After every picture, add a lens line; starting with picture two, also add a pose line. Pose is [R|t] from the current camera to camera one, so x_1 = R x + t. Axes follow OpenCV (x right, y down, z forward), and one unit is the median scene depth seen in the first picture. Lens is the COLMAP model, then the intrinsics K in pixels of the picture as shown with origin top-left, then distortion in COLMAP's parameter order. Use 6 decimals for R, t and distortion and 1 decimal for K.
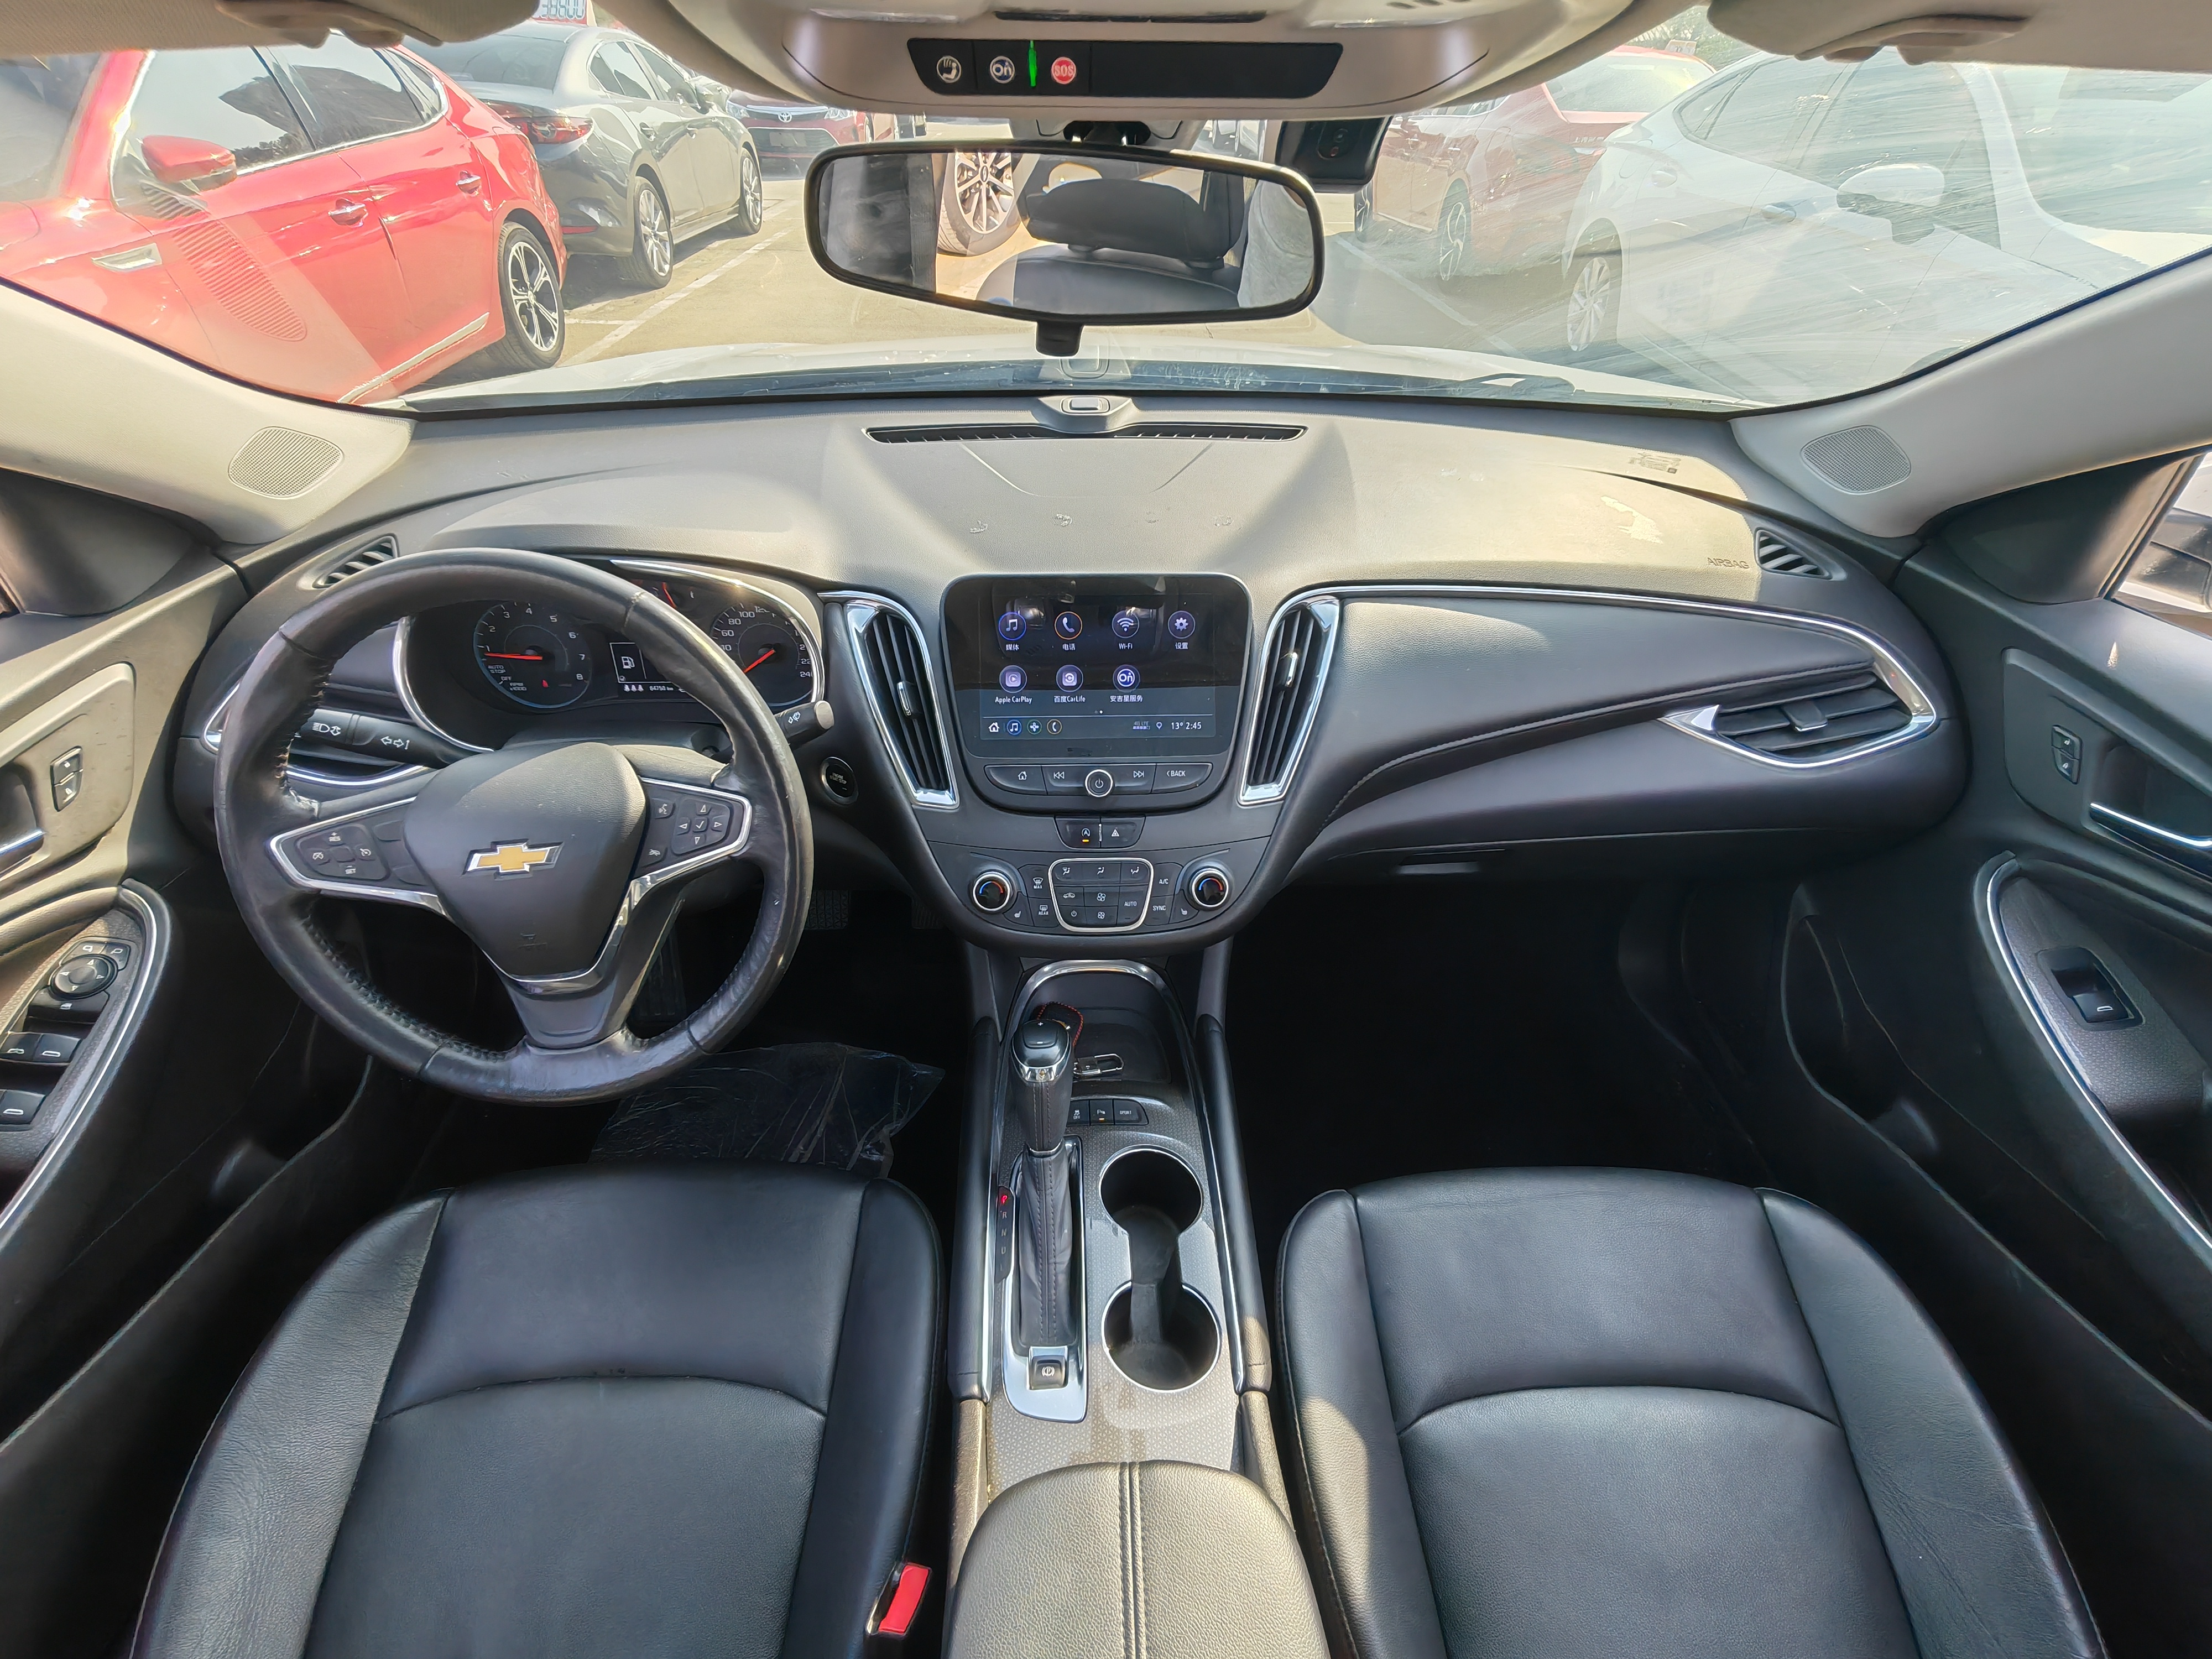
lens RADIAL K [[999.7, 0, 1106.7], [0, 999.7, 830.3], [0, 0, 1]] dist [-0.004665, 0.000201]
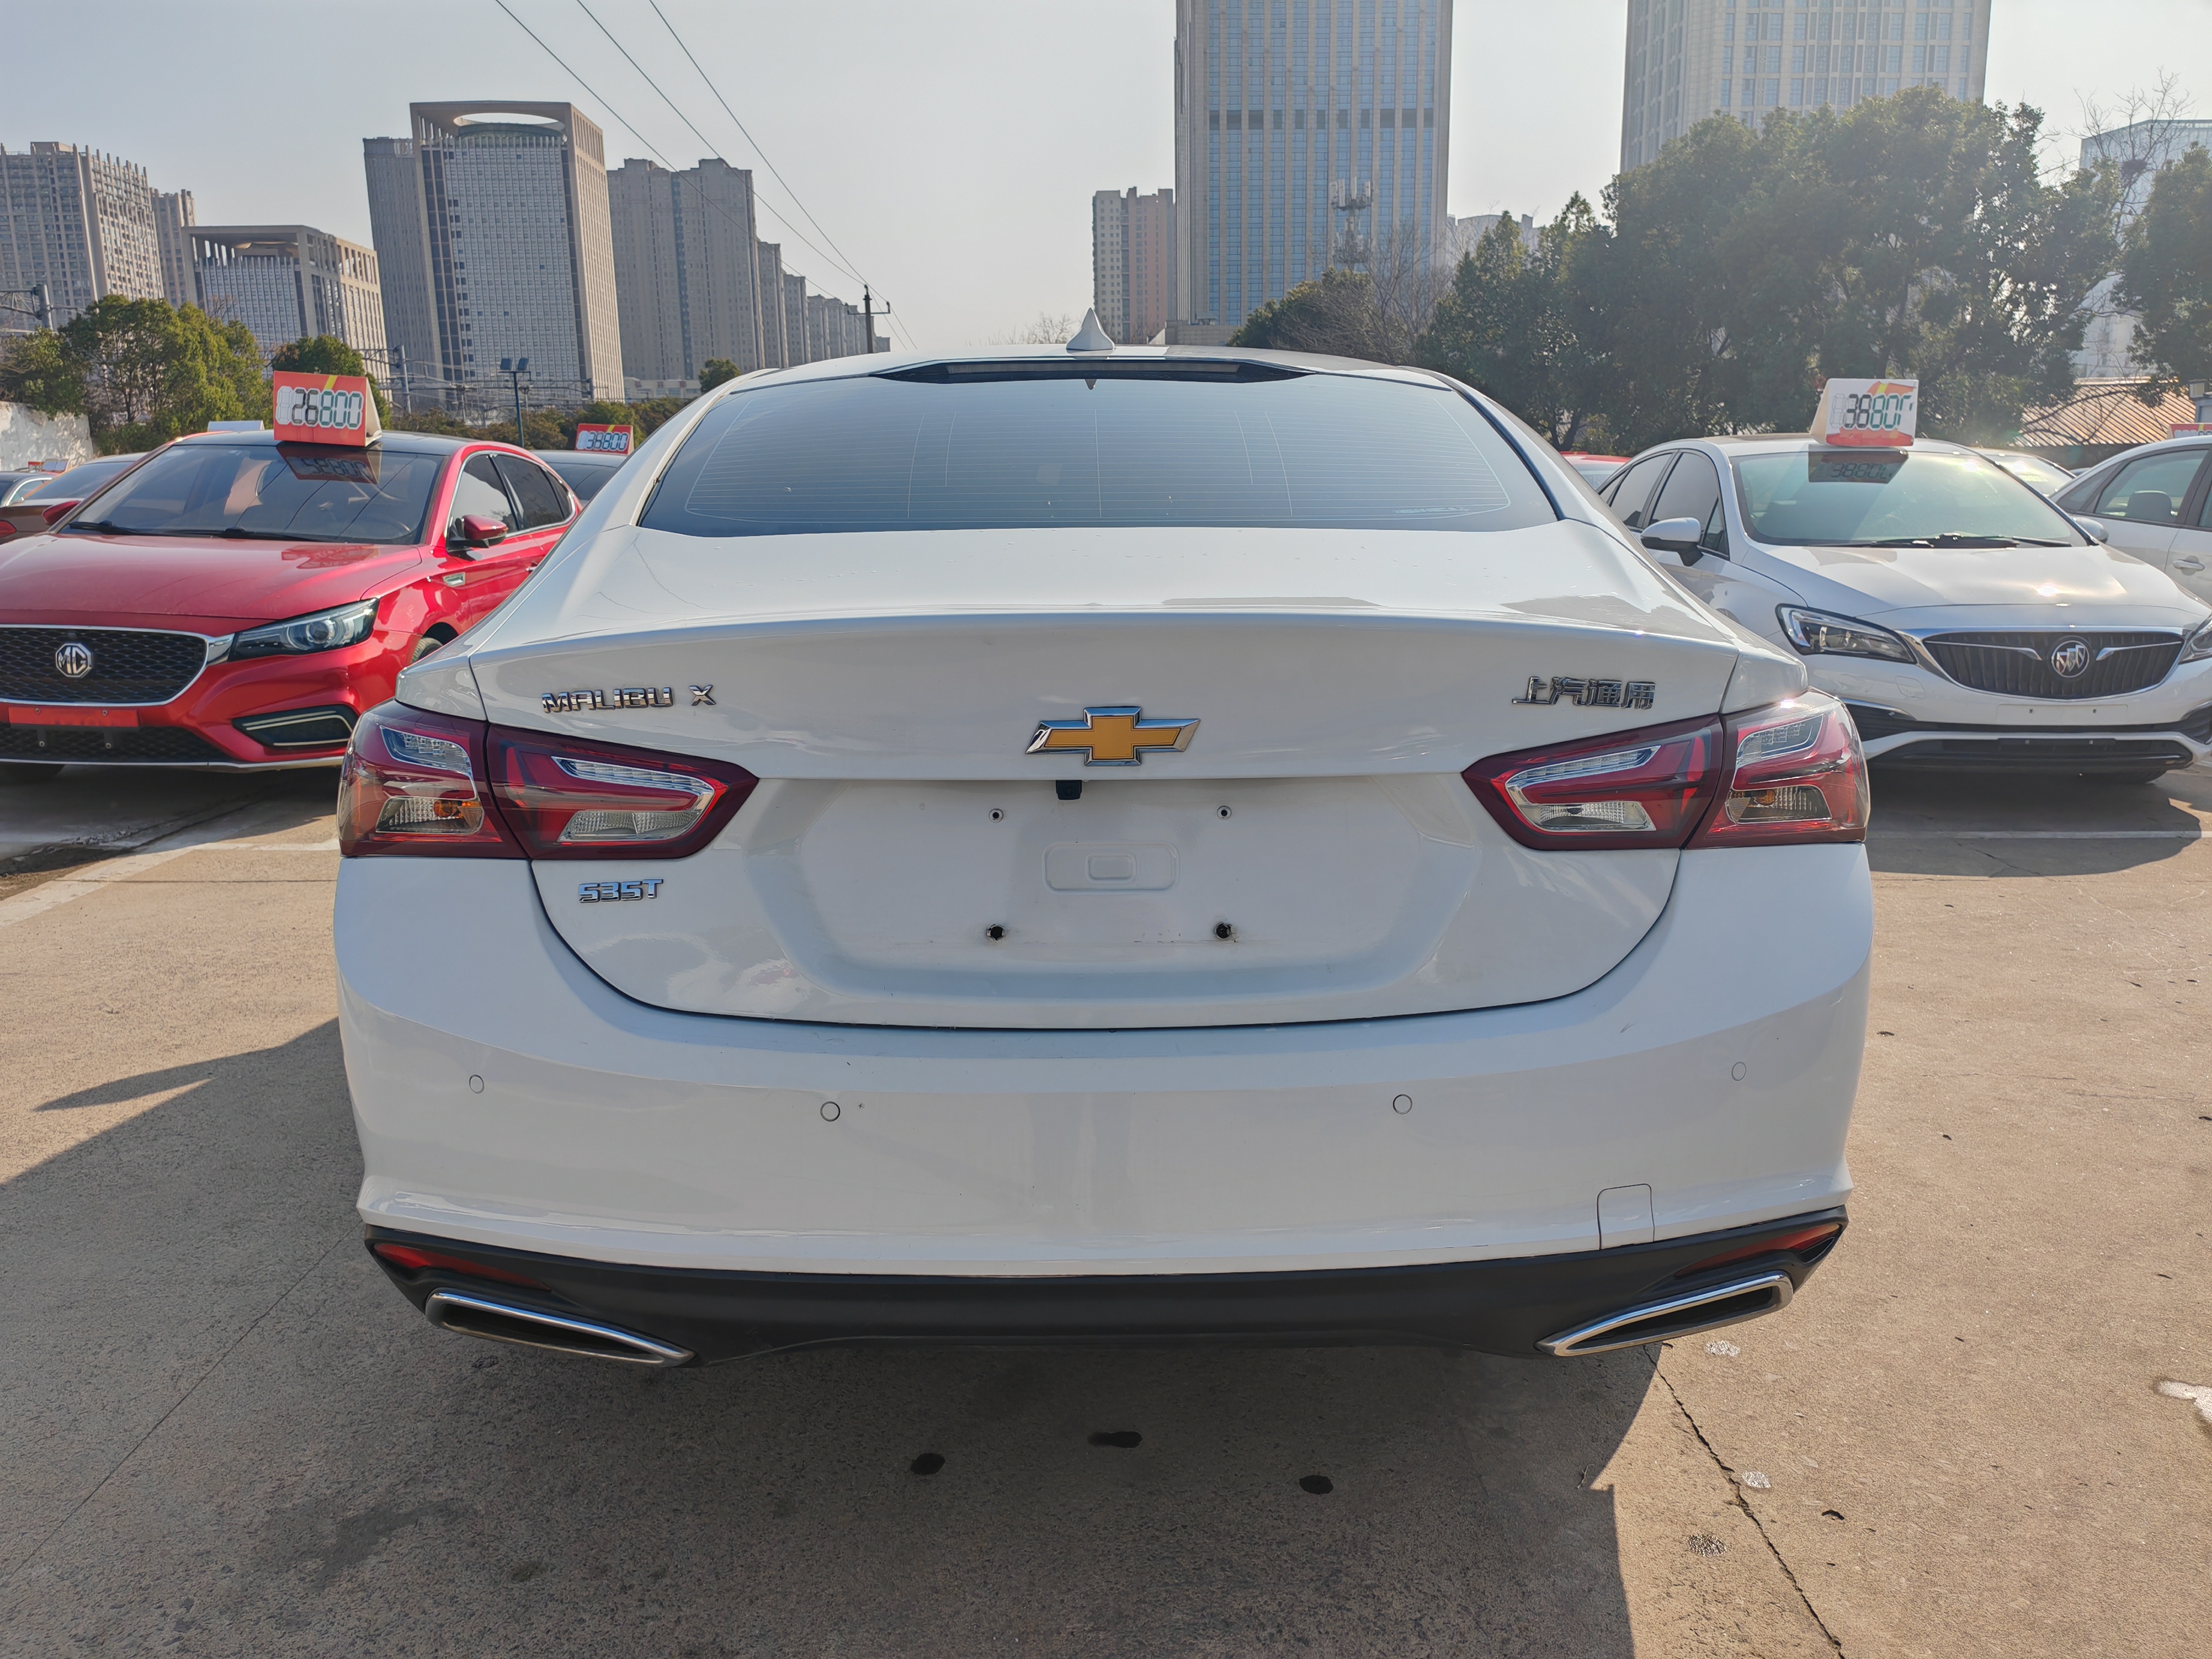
lens RADIAL K [[1680.3, 0, 1100.7], [0, 1680.3, 830.1], [0, 0, 1]] dist [0.058938, -0.068565]
pose [[0.999733, -0.010599, -0.020547, 0.154786], [0.000317, 0.894928, -0.446210, 2.964669], [0.023117, 0.446084, 0.894692, -3.582472]]
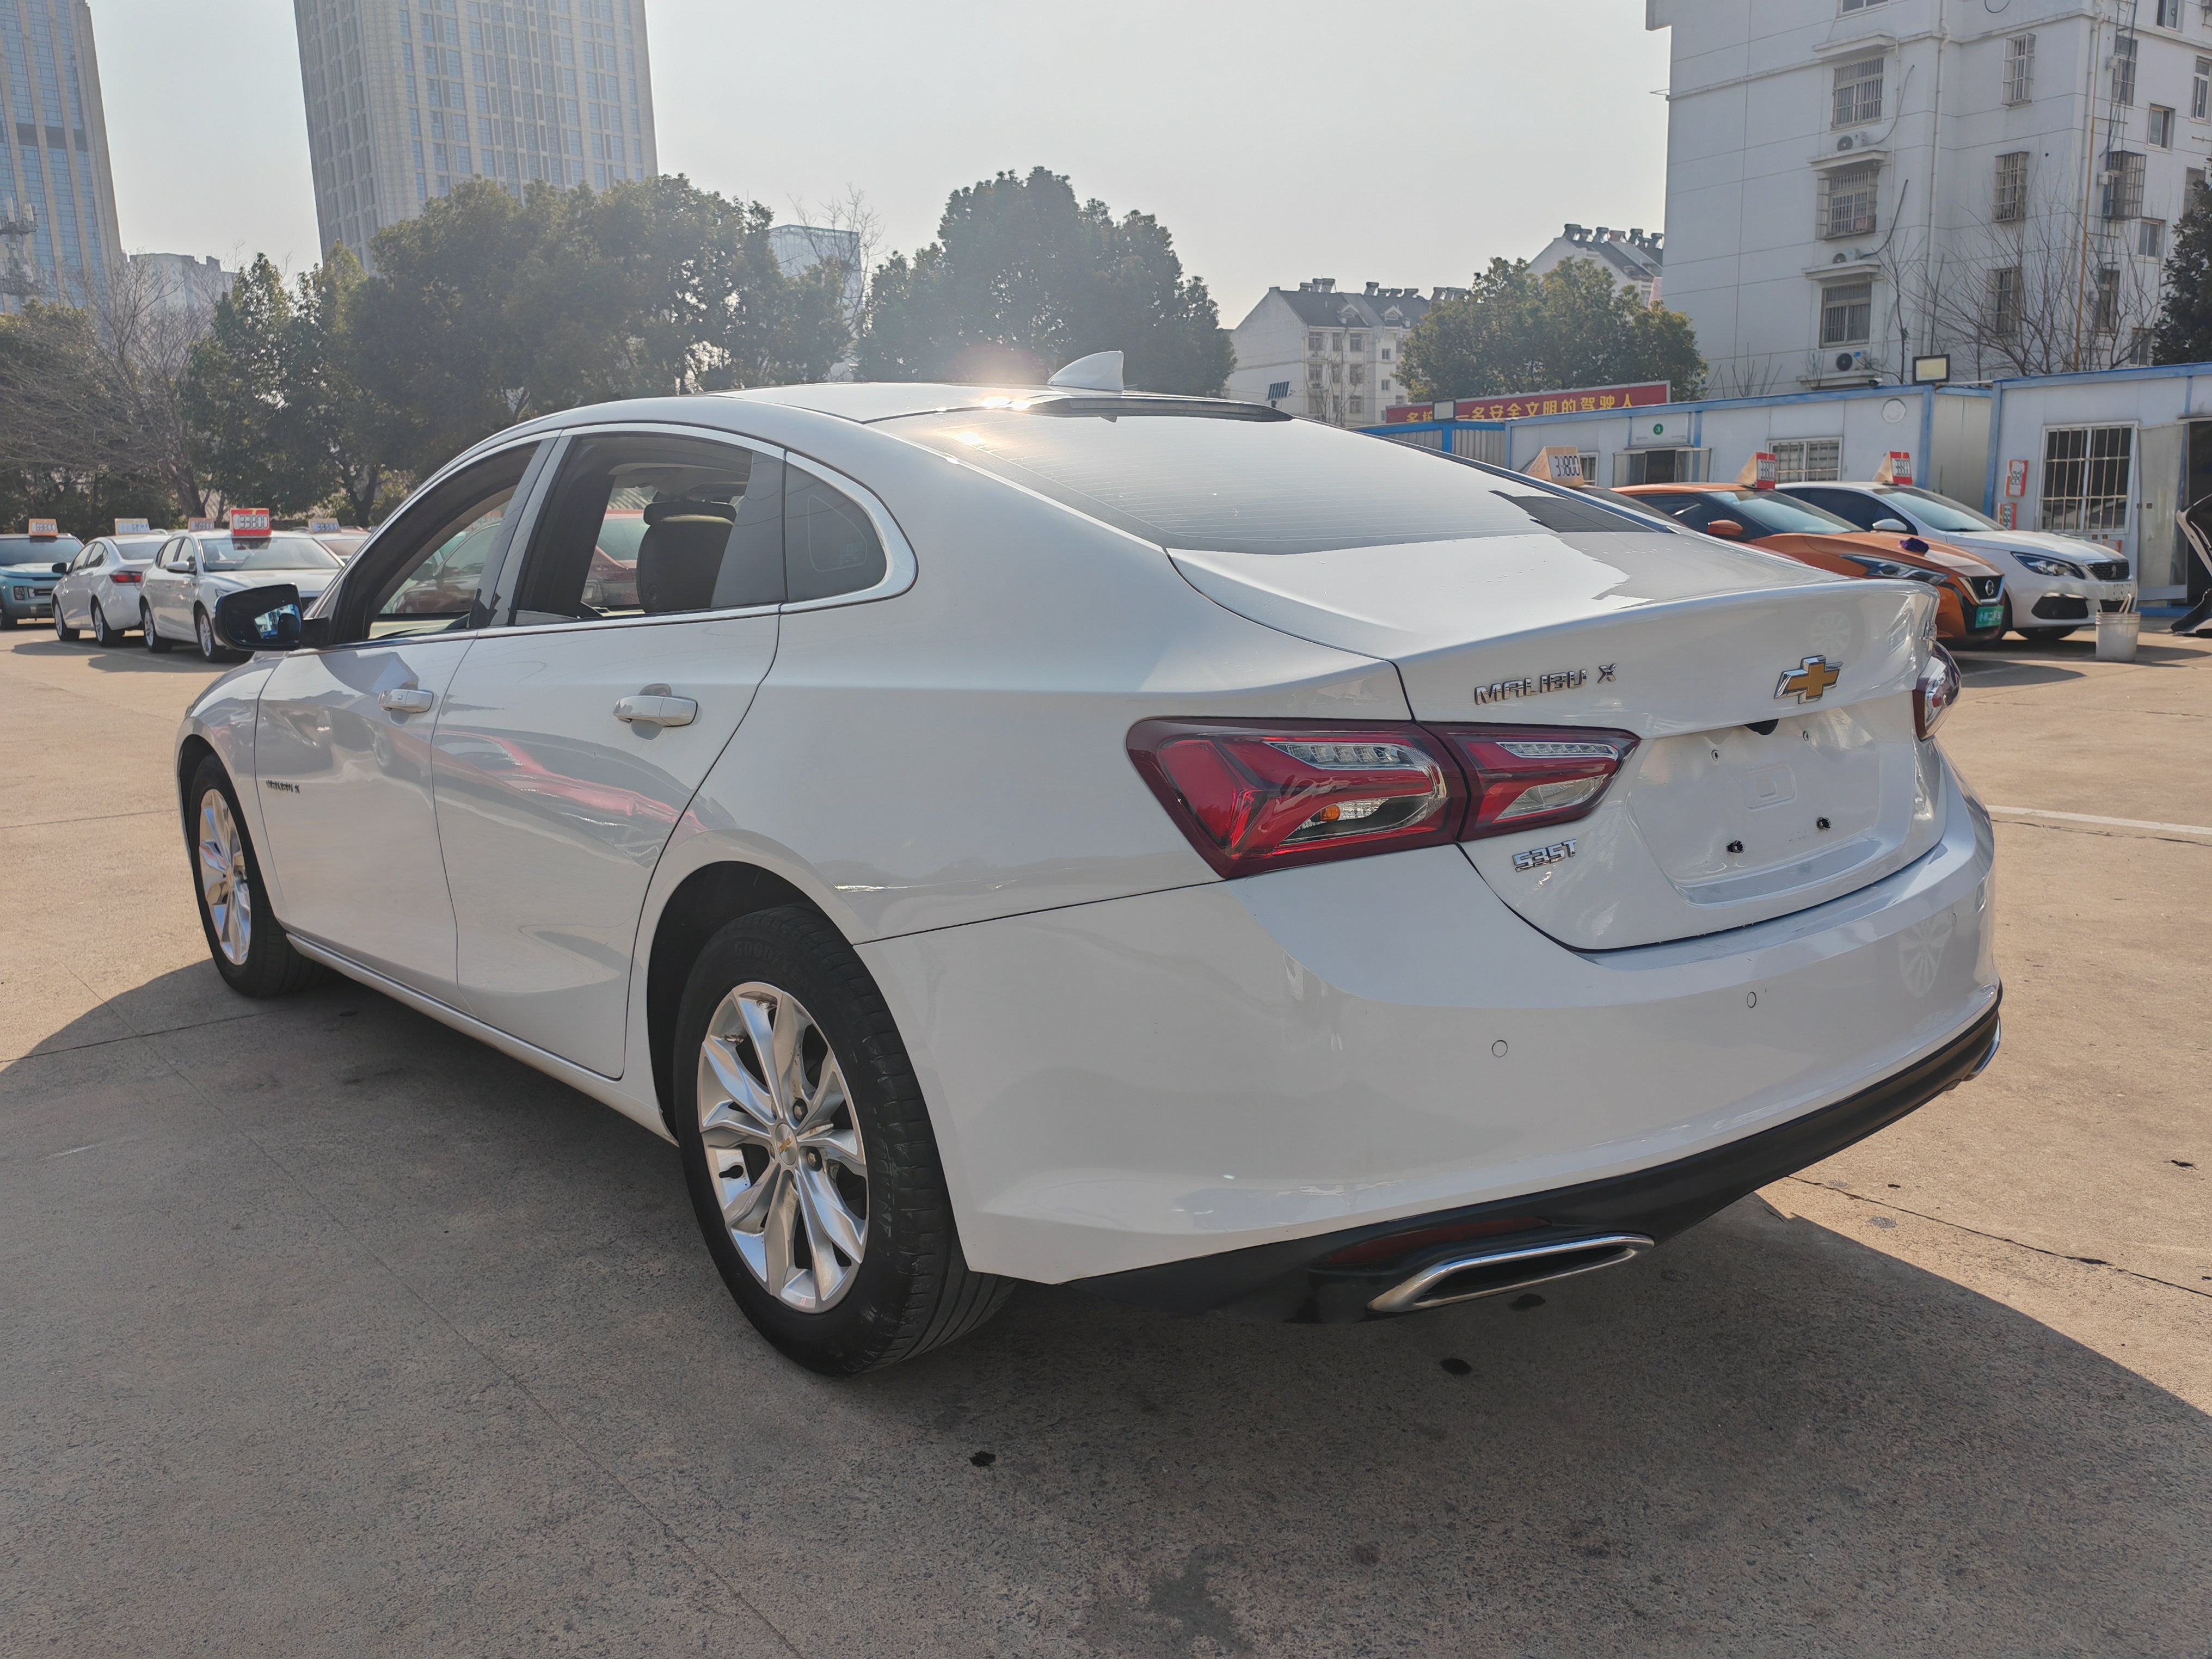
lens RADIAL K [[1680.3, 0, 1099.7], [0, 1680.3, 831.2], [0, 0, 1]] dist [0.058938, -0.068565]
pose [[0.776140, -0.141796, 0.614411, -2.278946], [0.414000, 0.849547, -0.326915, 2.597585], [-0.475616, 0.508098, 0.718071, -3.119362]]
